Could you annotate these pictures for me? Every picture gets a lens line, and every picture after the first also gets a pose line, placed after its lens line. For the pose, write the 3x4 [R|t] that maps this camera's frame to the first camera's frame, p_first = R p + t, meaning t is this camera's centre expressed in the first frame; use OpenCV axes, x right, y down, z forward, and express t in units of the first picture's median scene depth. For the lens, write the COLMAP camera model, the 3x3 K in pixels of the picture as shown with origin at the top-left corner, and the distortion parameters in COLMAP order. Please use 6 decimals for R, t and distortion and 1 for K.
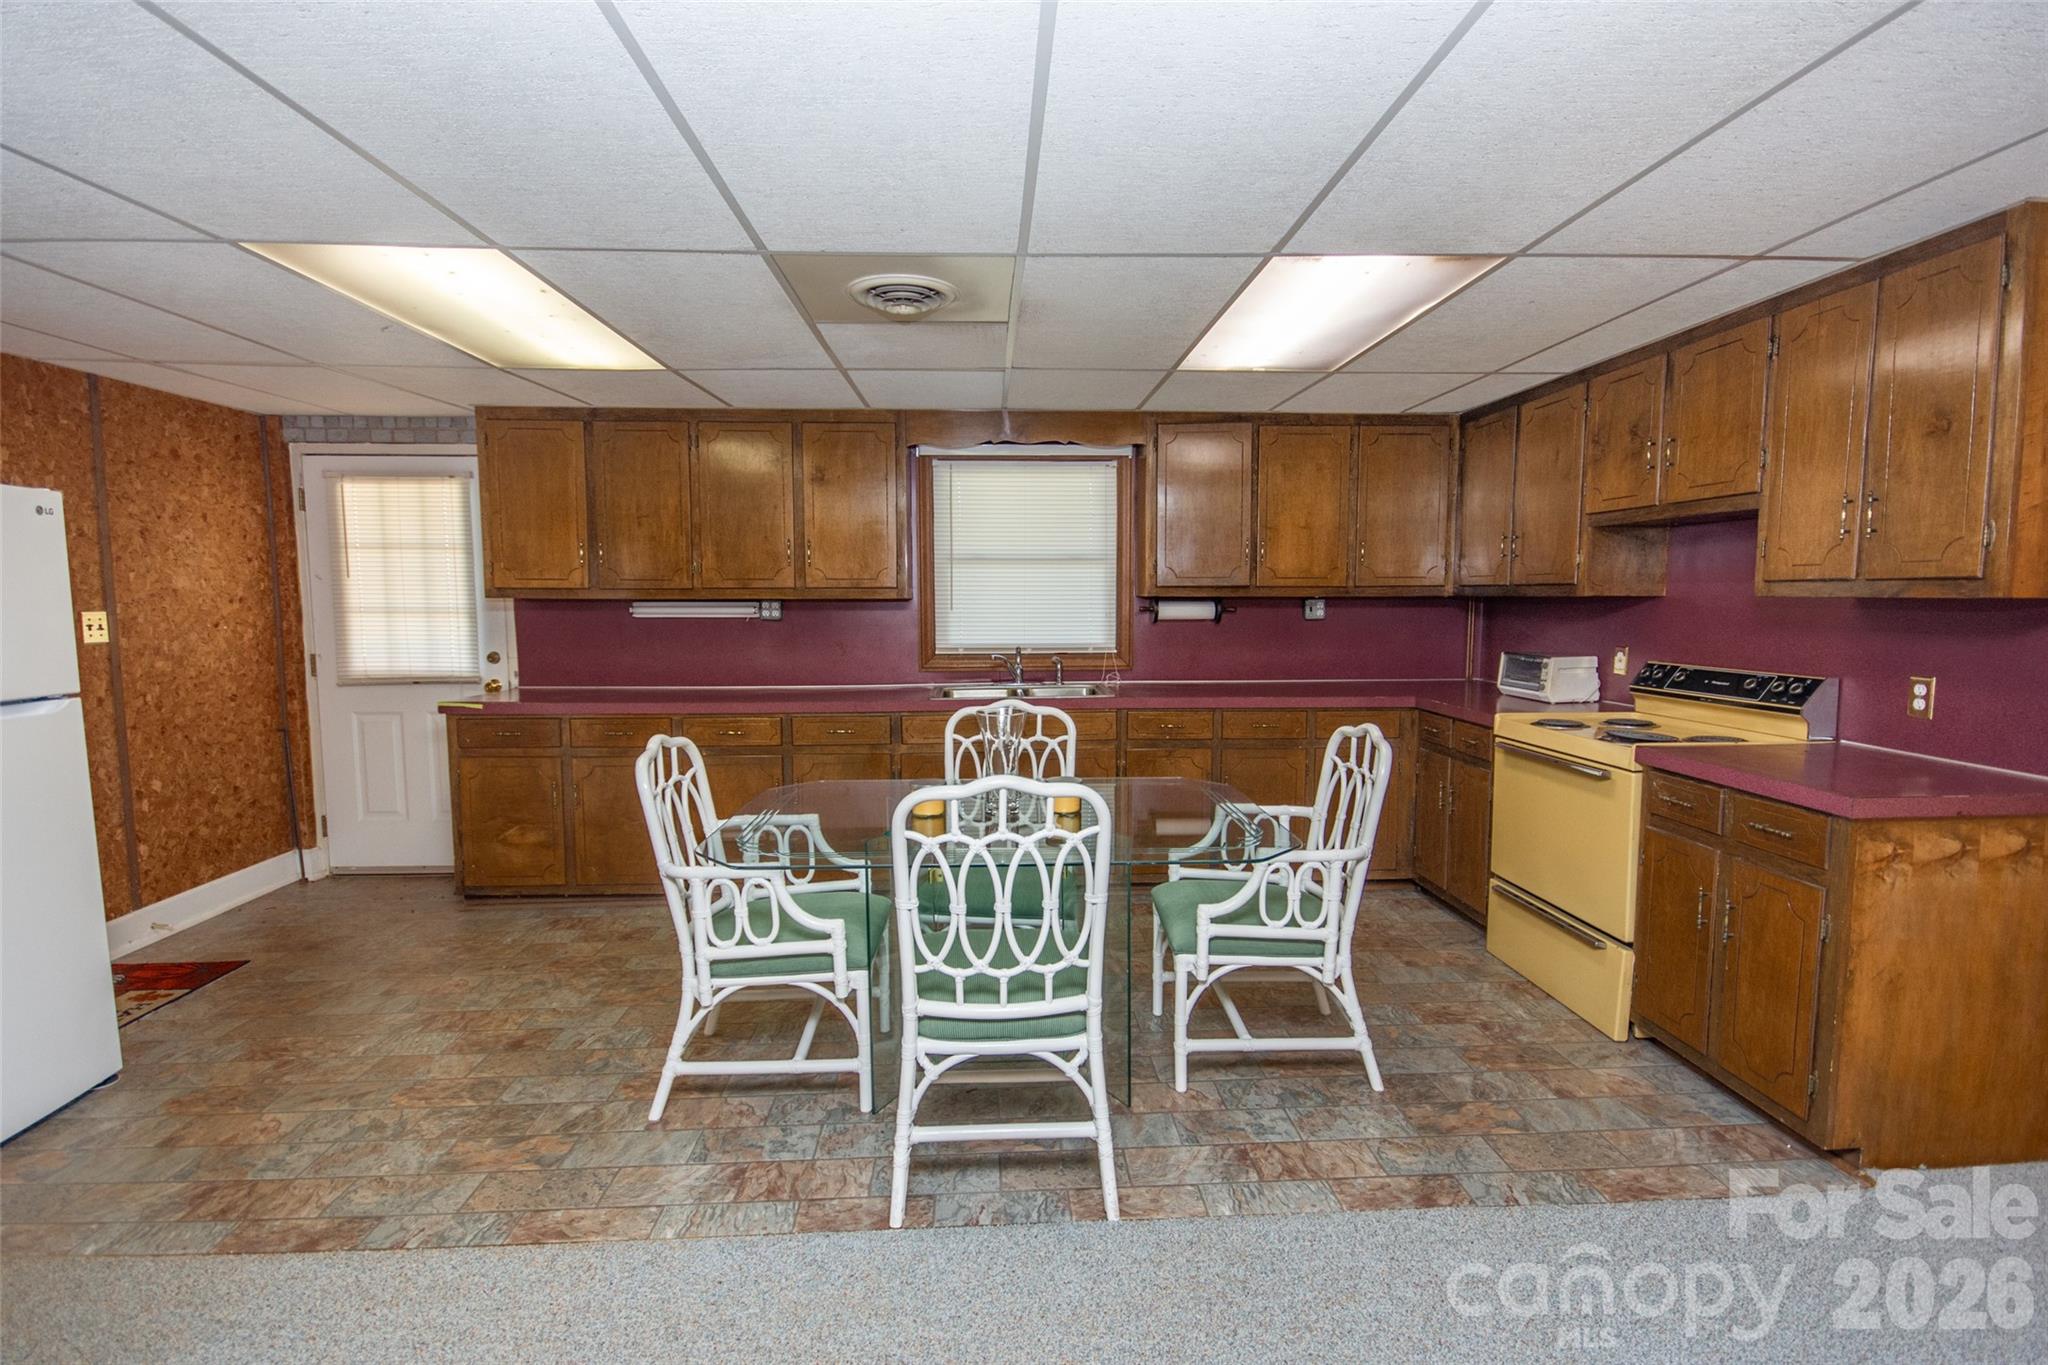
lens RADIAL K [[947.7, 0, 1033.1], [0, 947.7, 678.9], [0, 0, 1]] dist [-0.001416, 0.000512]
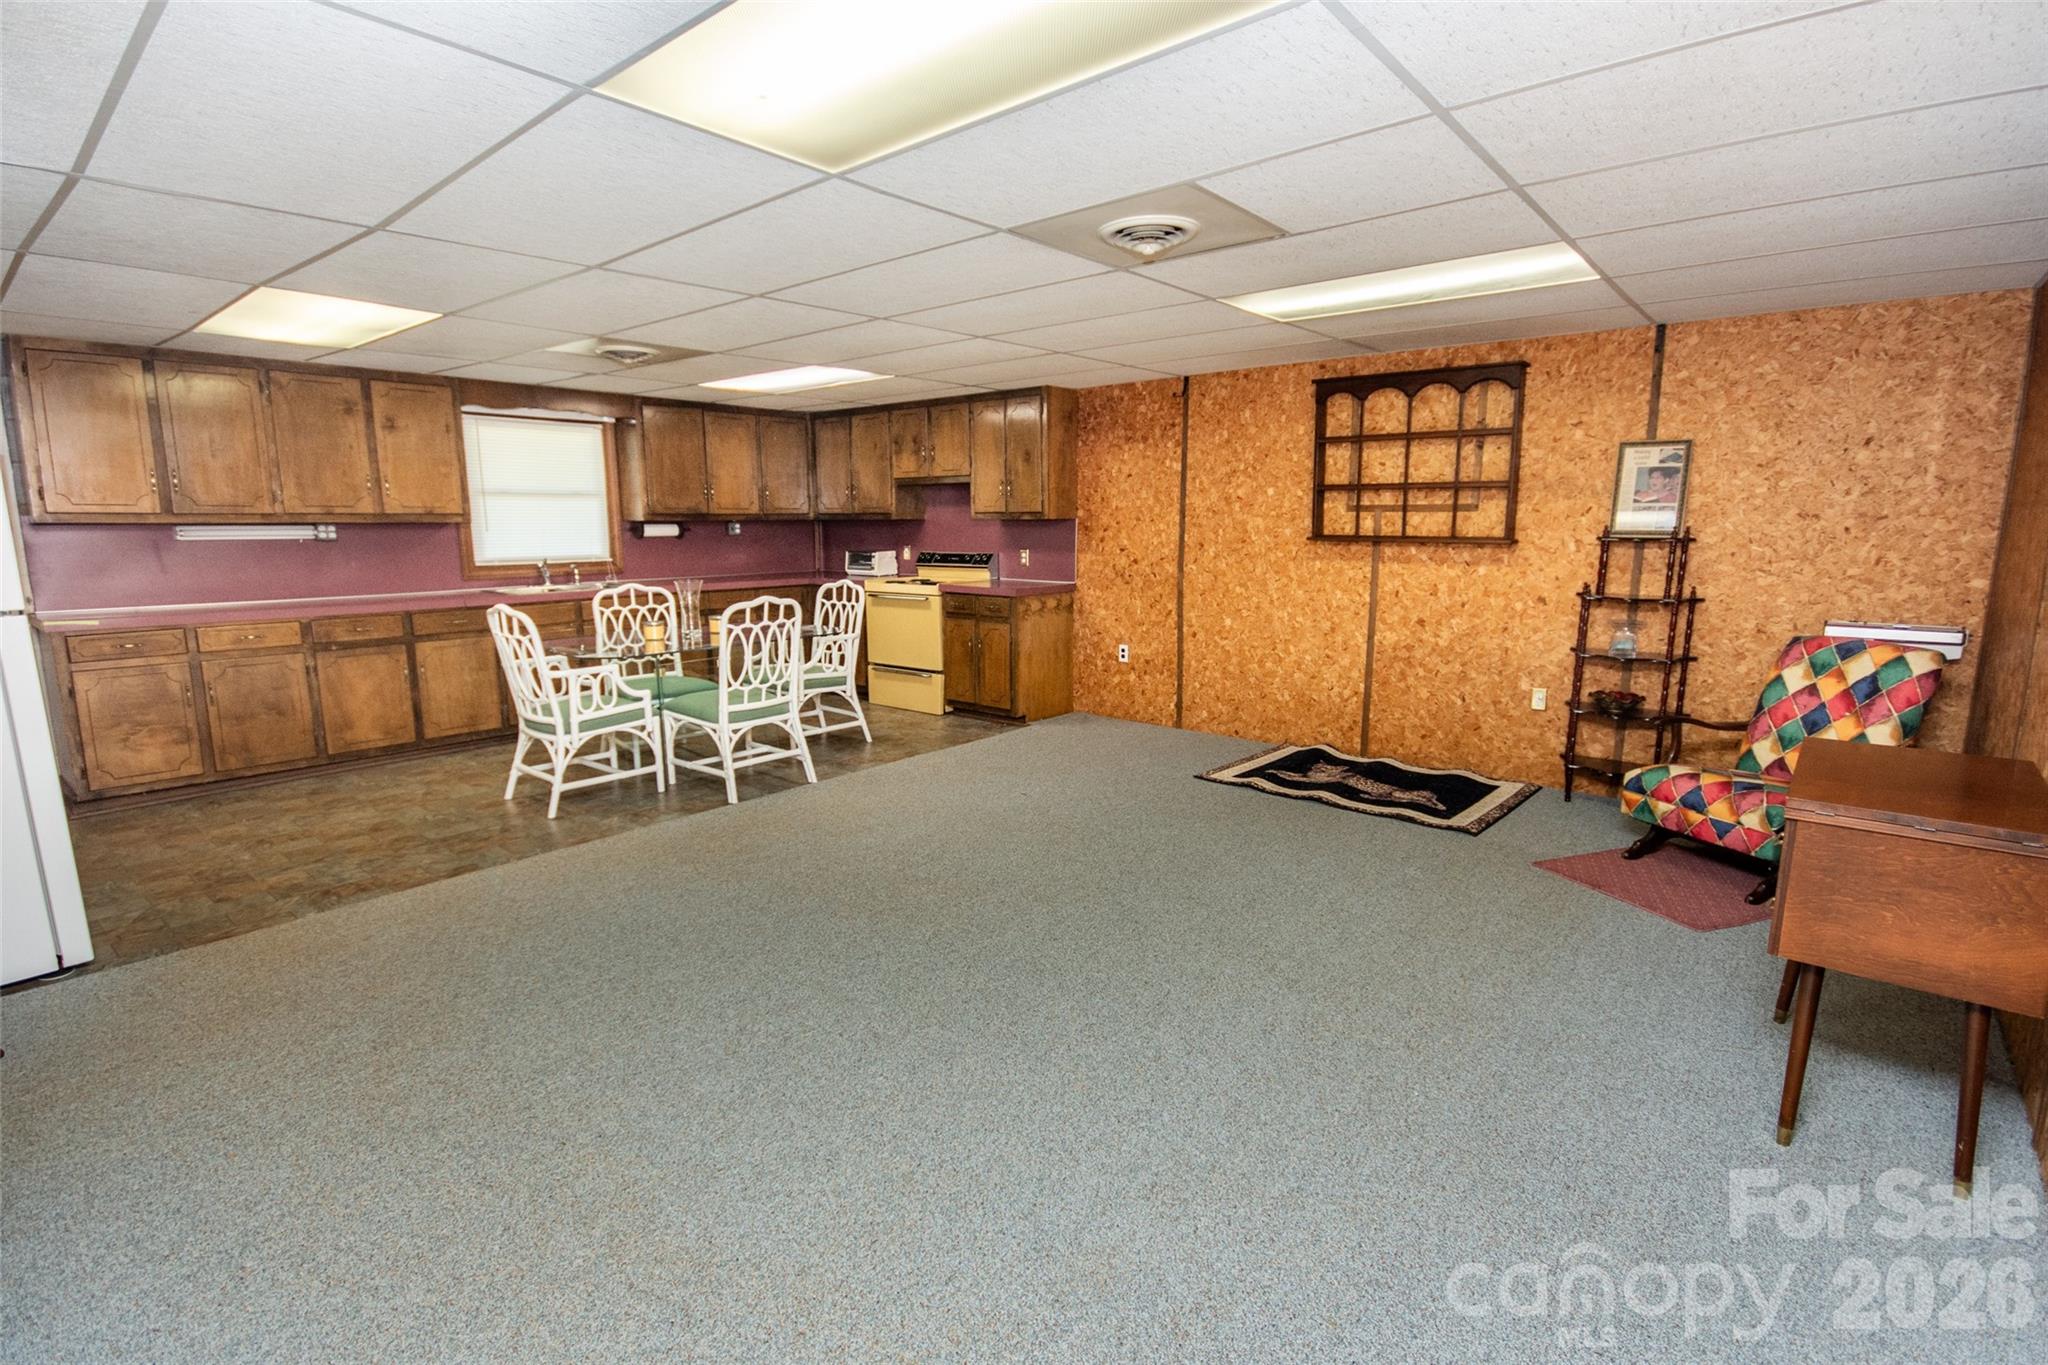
lens RADIAL K [[976.9, 0, 1024.0], [0, 976.9, 682.5], [0, 0, 1]] dist [-0.000541, -0.000120]
pose [[0.683507, -0.120838, 0.719873, -0.803141], [0.066962, 0.992424, 0.103009, 0.063616], [-0.726866, -0.022203, 0.686420, -0.659160]]
